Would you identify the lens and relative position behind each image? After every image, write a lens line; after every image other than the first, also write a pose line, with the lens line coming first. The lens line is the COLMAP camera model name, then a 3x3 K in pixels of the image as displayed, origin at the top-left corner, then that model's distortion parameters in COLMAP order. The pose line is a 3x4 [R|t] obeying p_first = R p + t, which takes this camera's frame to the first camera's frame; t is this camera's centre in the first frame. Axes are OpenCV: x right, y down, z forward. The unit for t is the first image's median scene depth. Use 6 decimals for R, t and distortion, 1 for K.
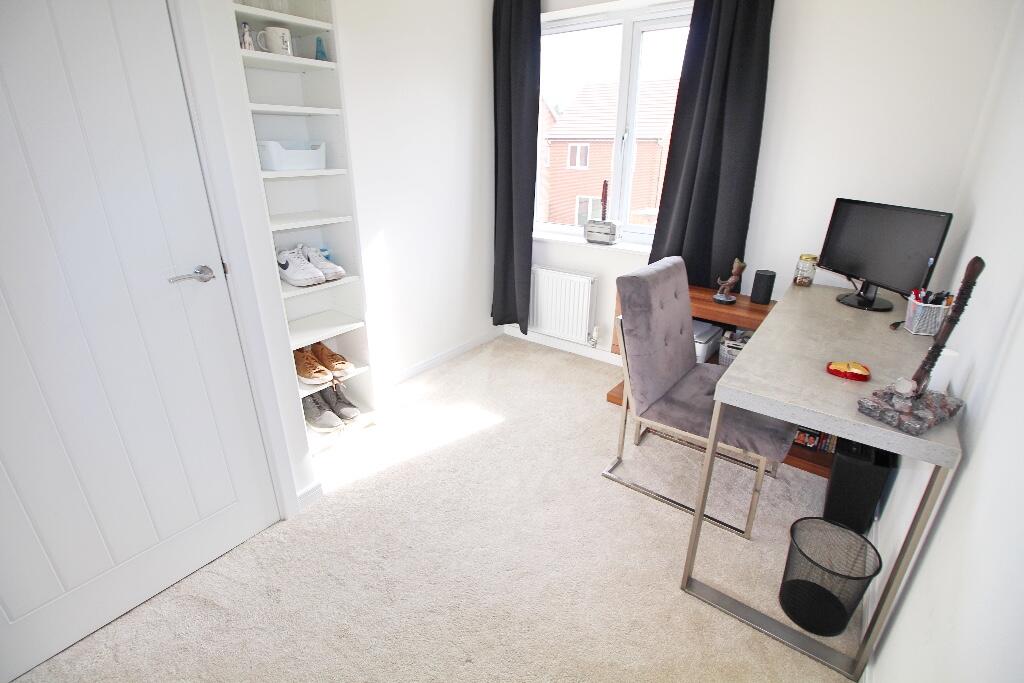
lens RADIAL K [[474.2, 0, 512.0], [0, 474.2, 341.5], [0, 0, 1]] dist [-0.000075, -0.012923]
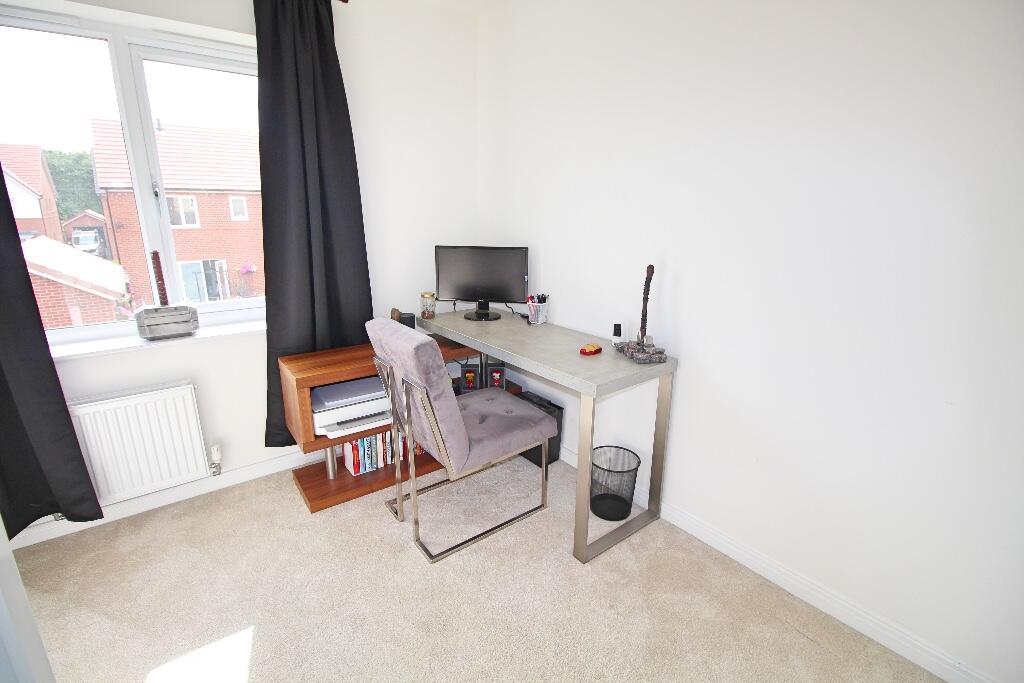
lens RADIAL K [[474.2, 0, 512.0], [0, 474.2, 341.5], [0, 0, 1]] dist [-0.000075, -0.012923]
pose [[0.245722, -0.259591, 0.933934, -0.391693], [0.357310, 0.919886, 0.161677, -0.151129], [-0.901083, 0.293976, 0.318791, 0.363817]]
